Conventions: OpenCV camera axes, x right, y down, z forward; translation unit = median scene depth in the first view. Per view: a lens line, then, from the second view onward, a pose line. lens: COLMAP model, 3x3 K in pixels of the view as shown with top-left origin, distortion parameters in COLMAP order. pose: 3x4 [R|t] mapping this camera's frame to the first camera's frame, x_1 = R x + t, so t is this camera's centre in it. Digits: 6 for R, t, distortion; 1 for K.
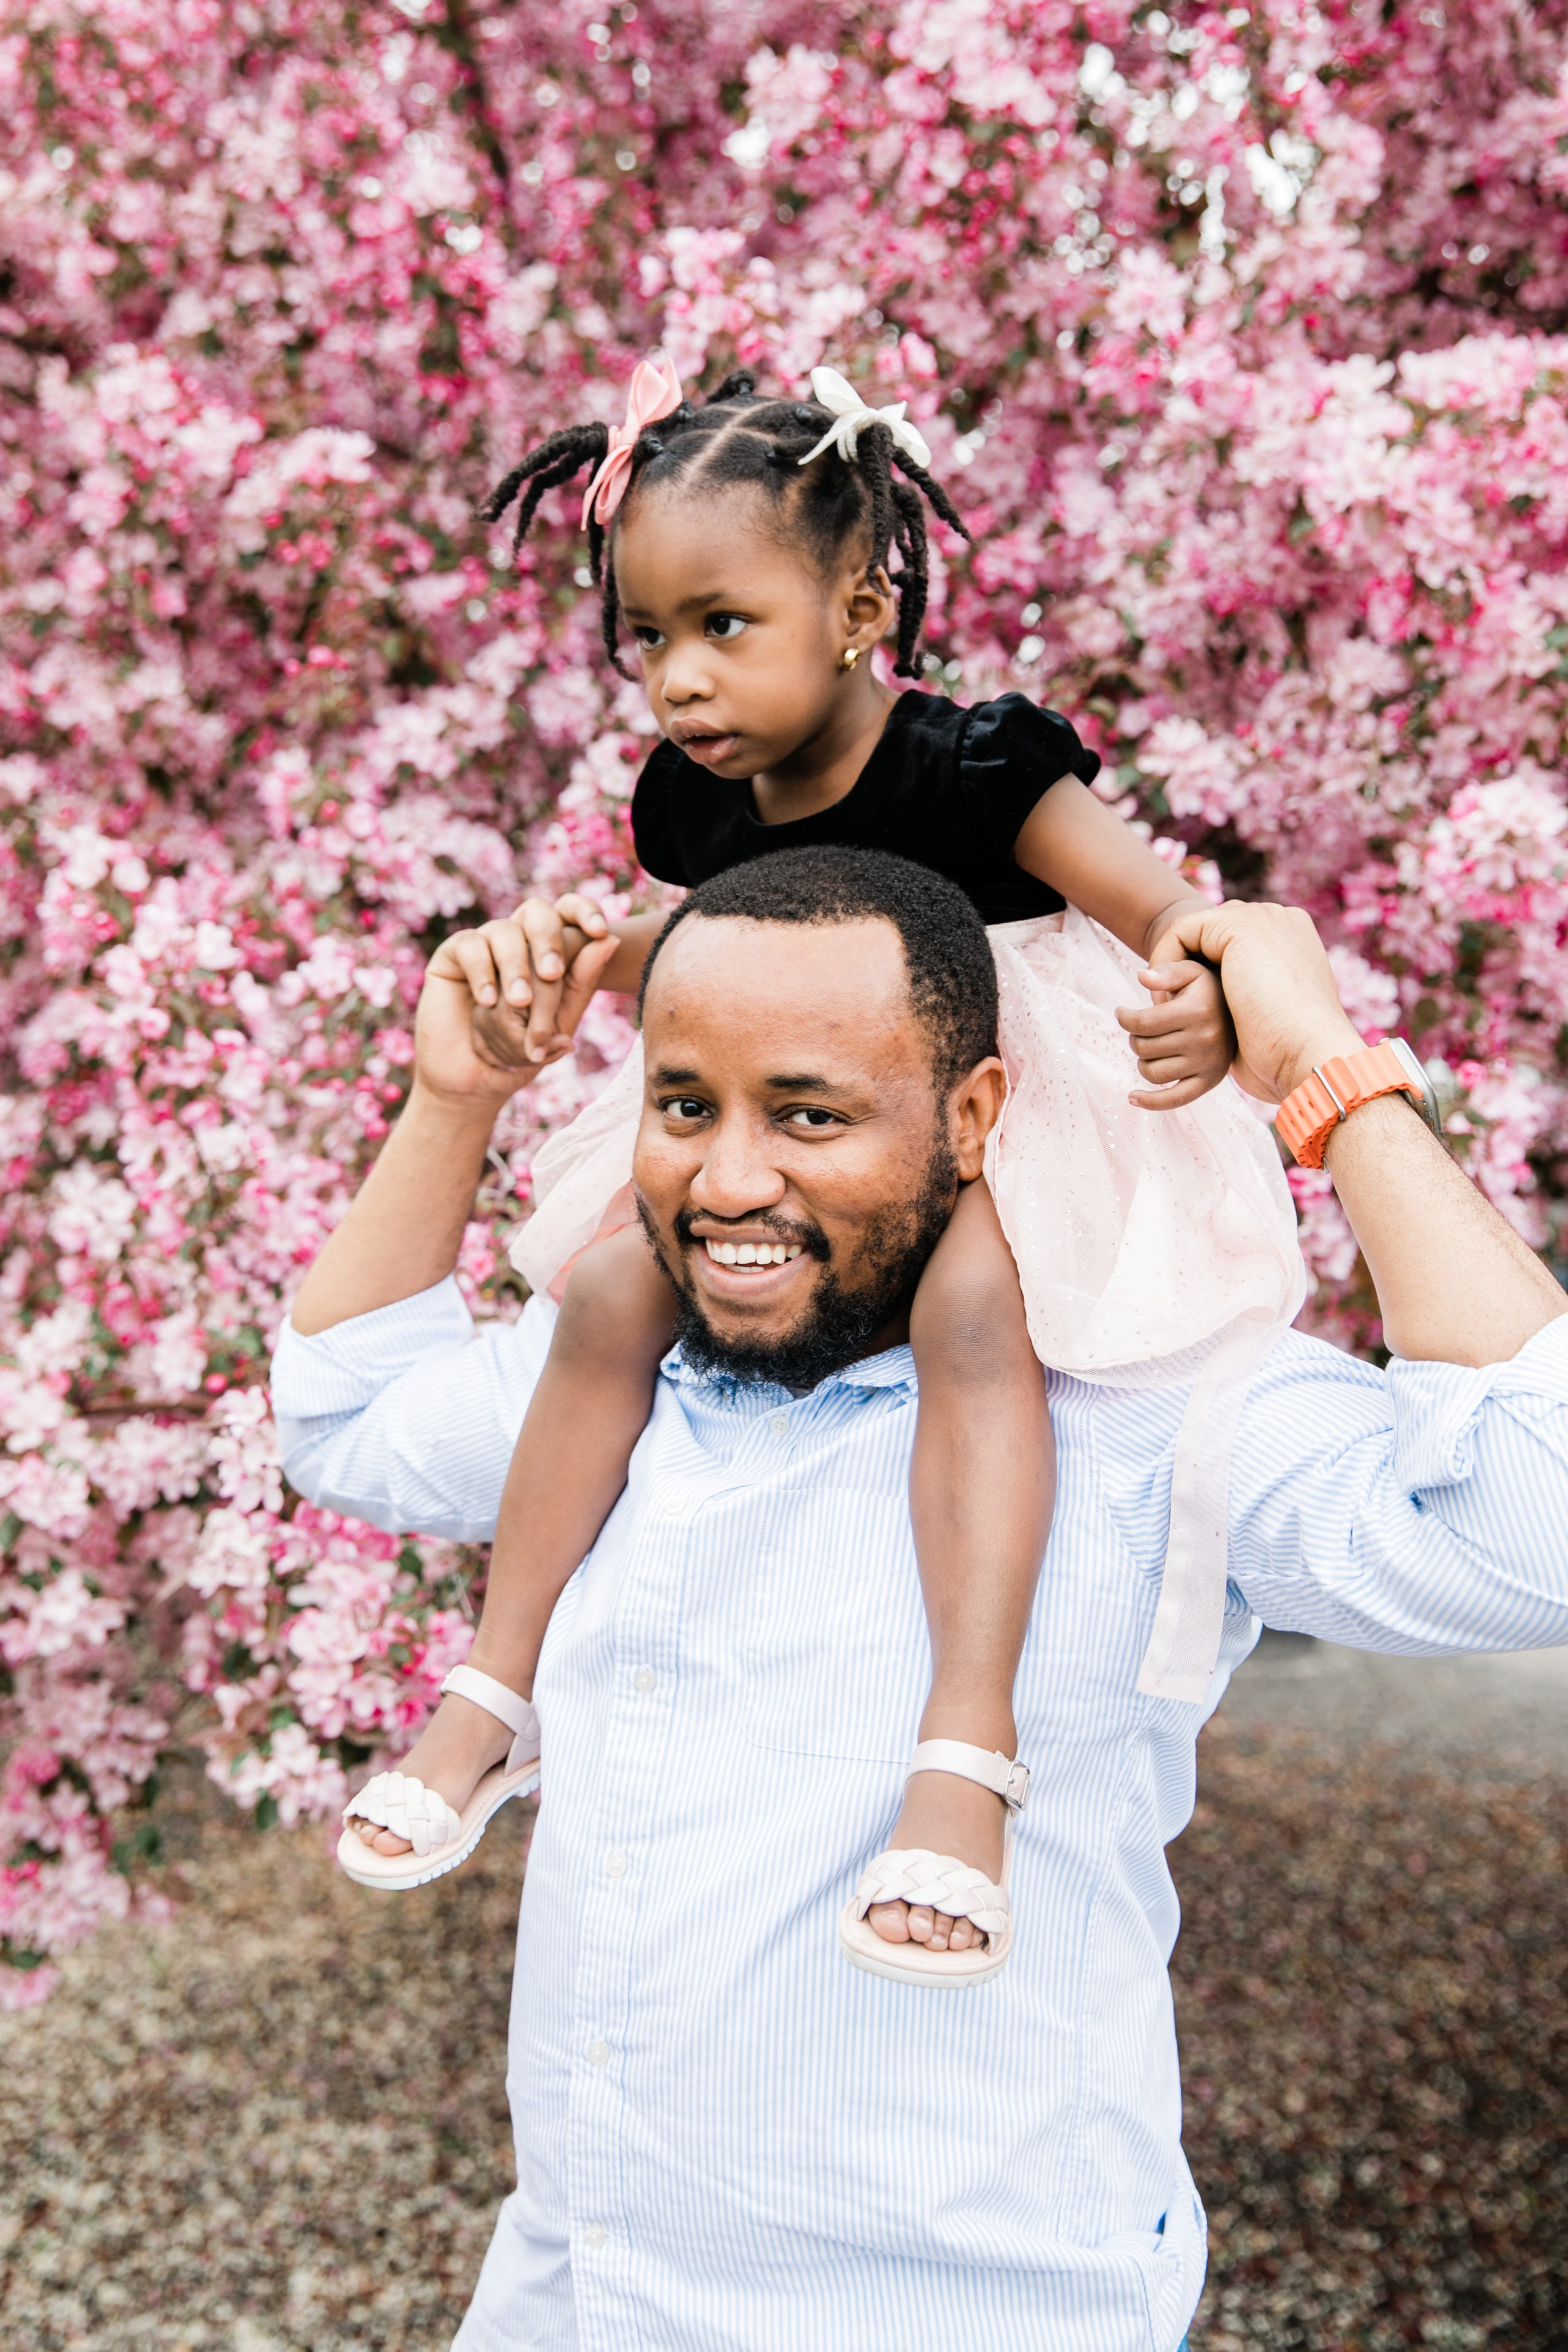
lens RADIAL K [[2818.8, 0, 695.8], [0, 2818.8, 1104.9], [0, 0, 1]] dist [0.053364, 0.000000]
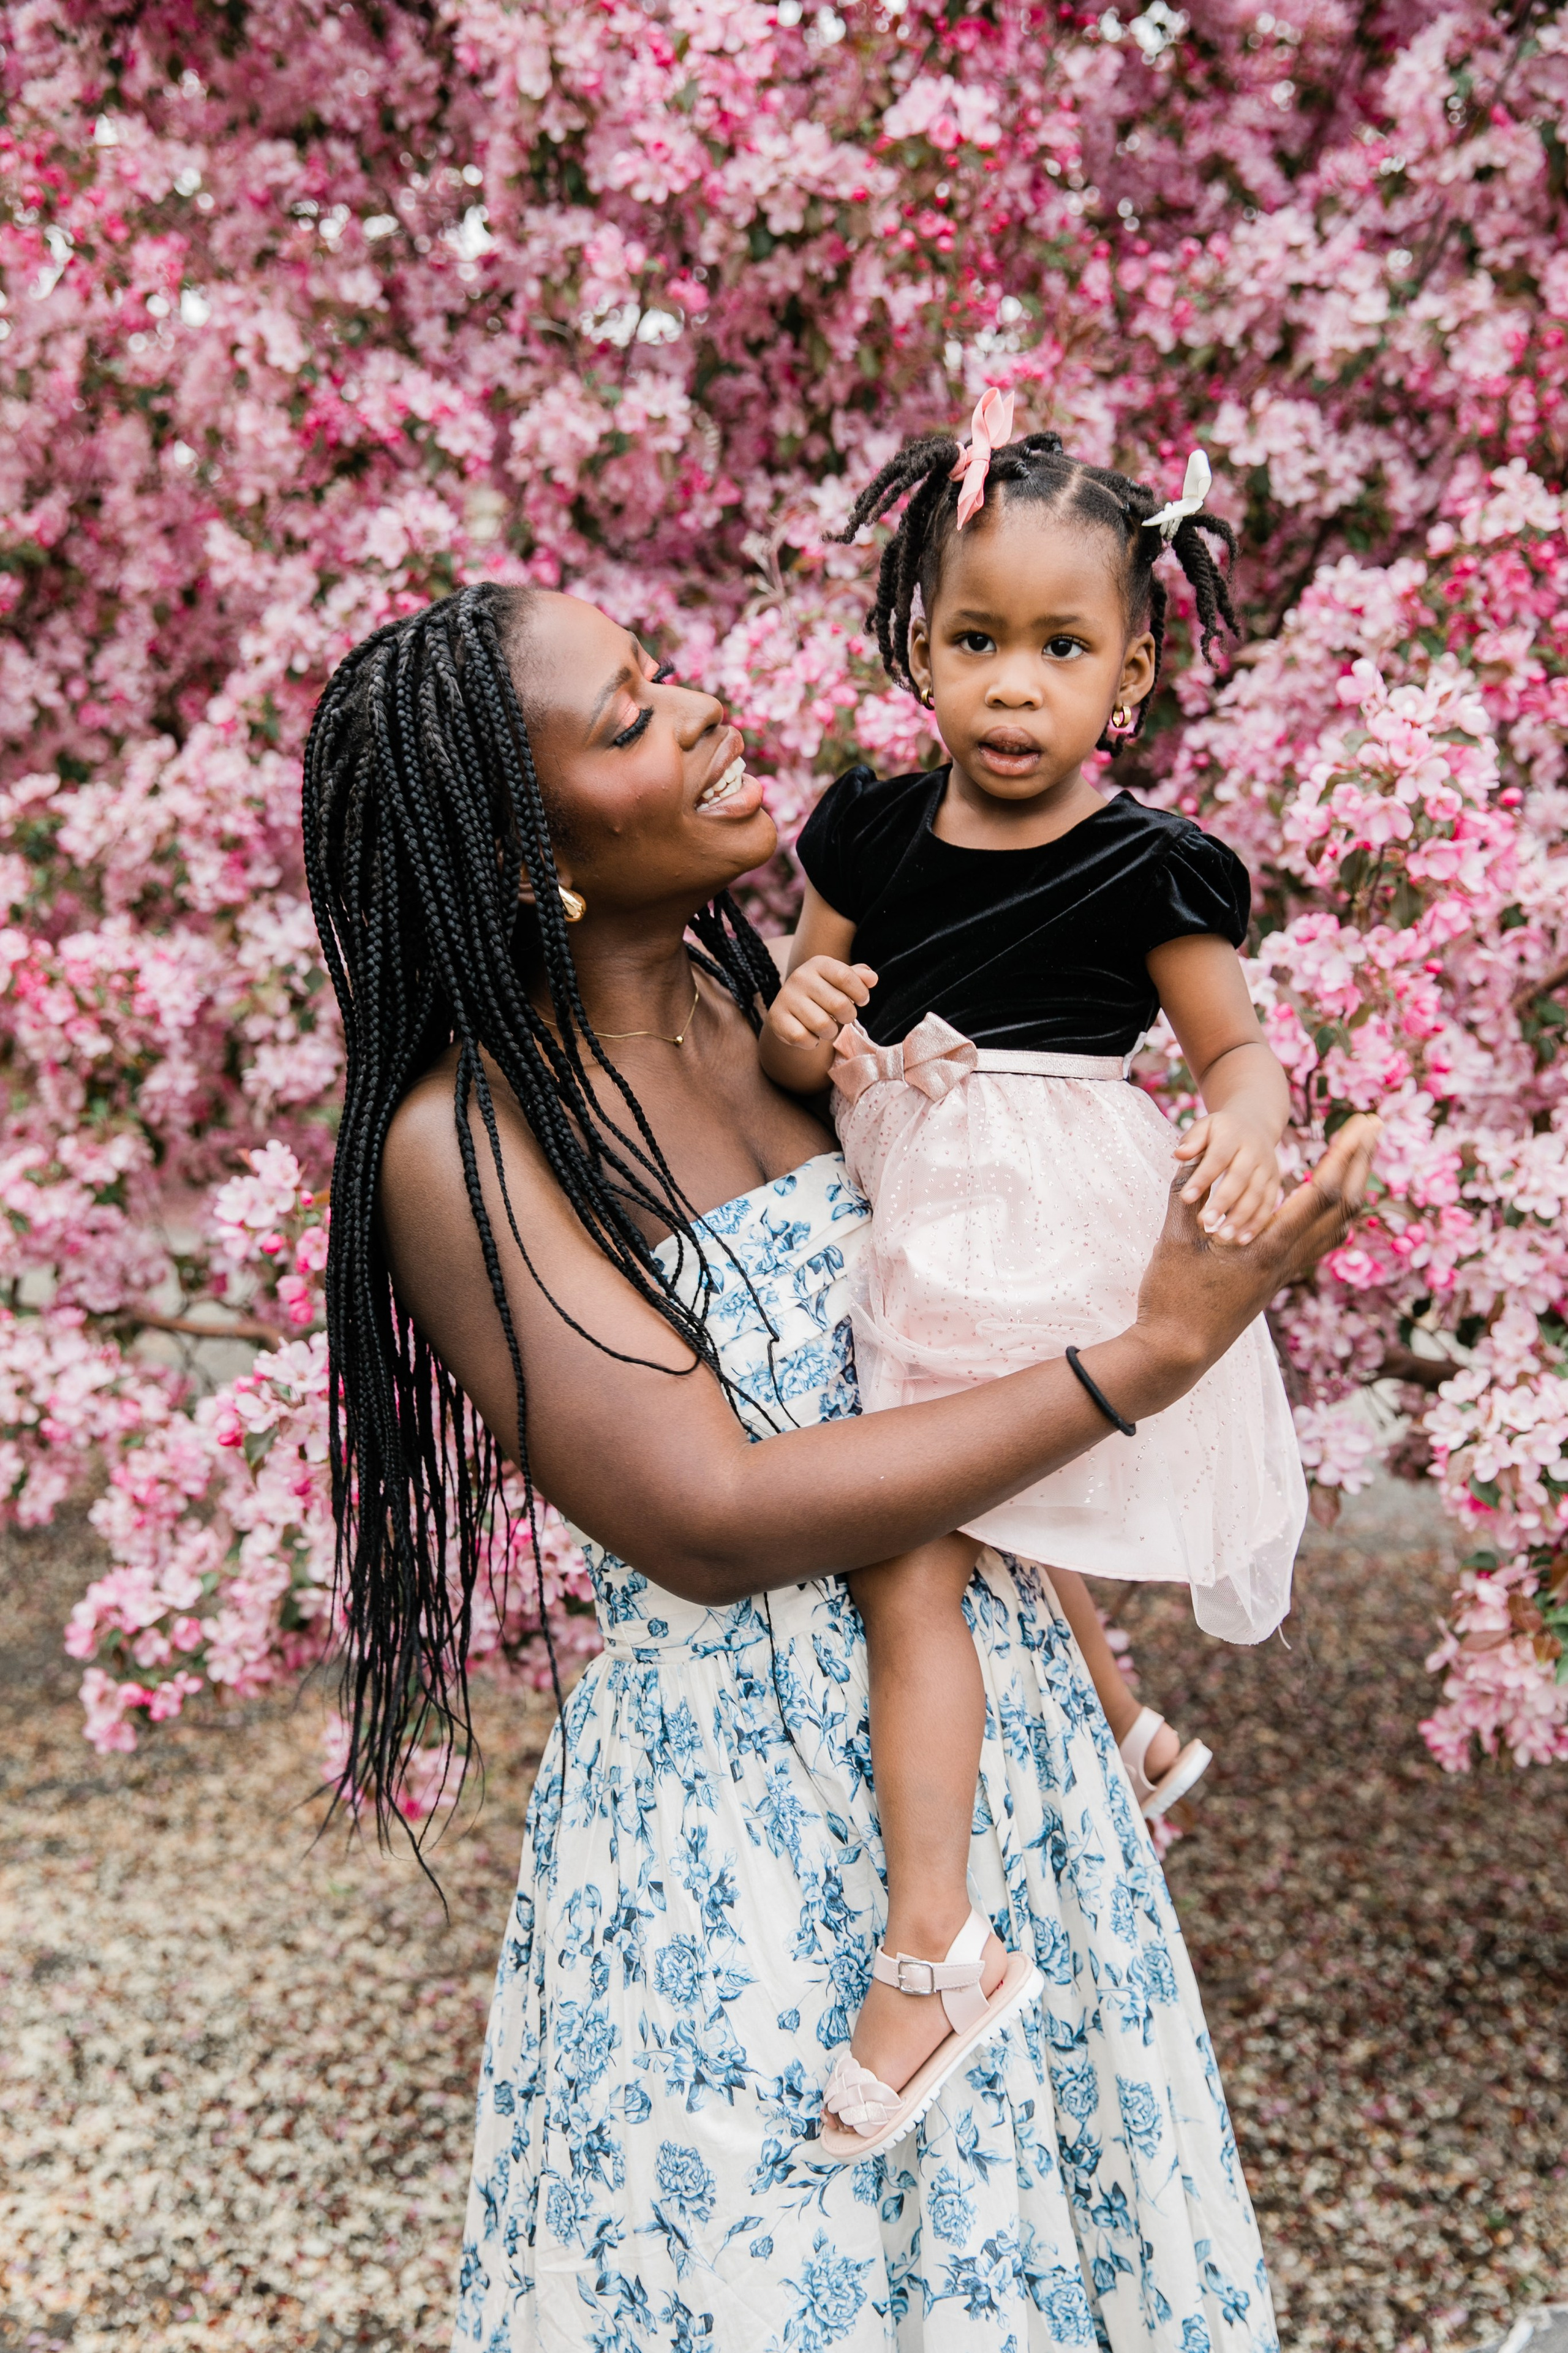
lens RADIAL K [[2869.7, 0, 756.7], [0, 2869.7, 1292.1], [0, 0, 1]] dist [0.046425, 0.000000]
pose [[0.957937, -0.068765, 0.278617, -0.442328], [0.031253, 0.990090, 0.136911, -0.006259], [-0.285270, -0.122444, 0.950594, 0.173776]]
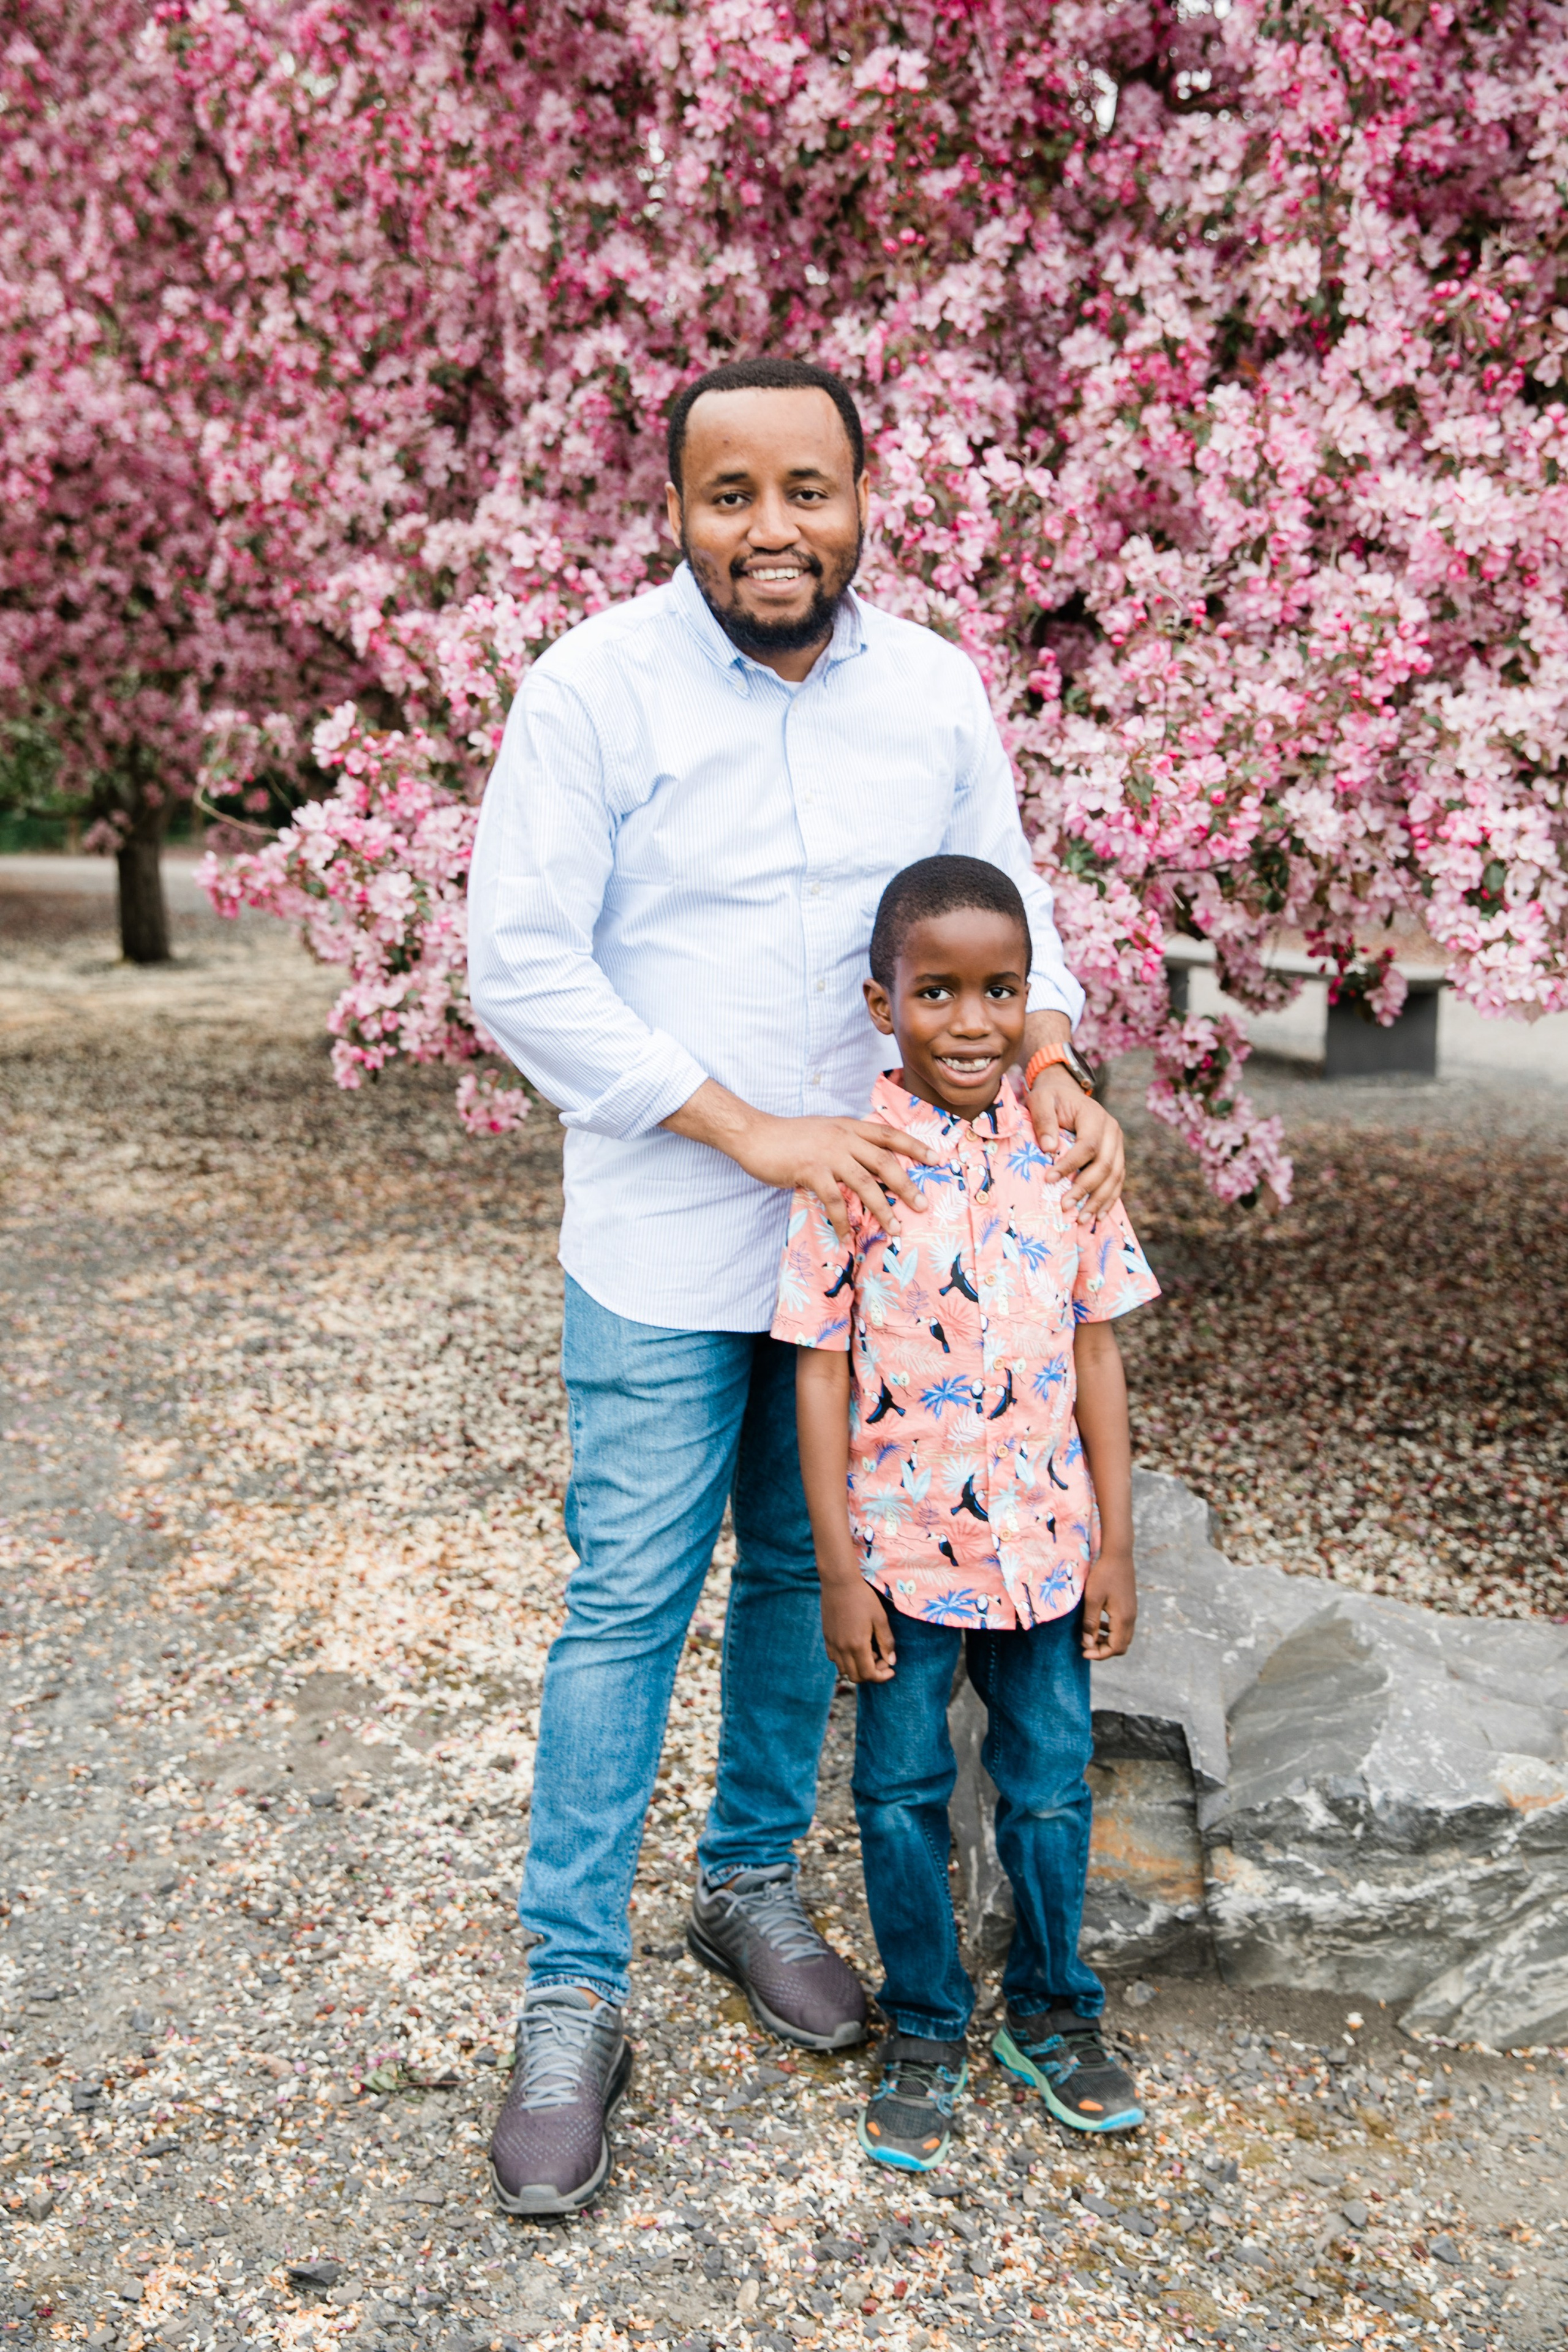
lens RADIAL K [[2445.7, 0, 772.9], [0, 2445.7, 1180.6], [0, 0, 1]] dist [0.024492, 0.000000]
pose [[0.999882, -0.015215, -0.001986, -0.189906], [0.015305, 0.979720, 0.199786, 0.039406], [-0.001095, -0.199793, 0.979838, -0.186847]]
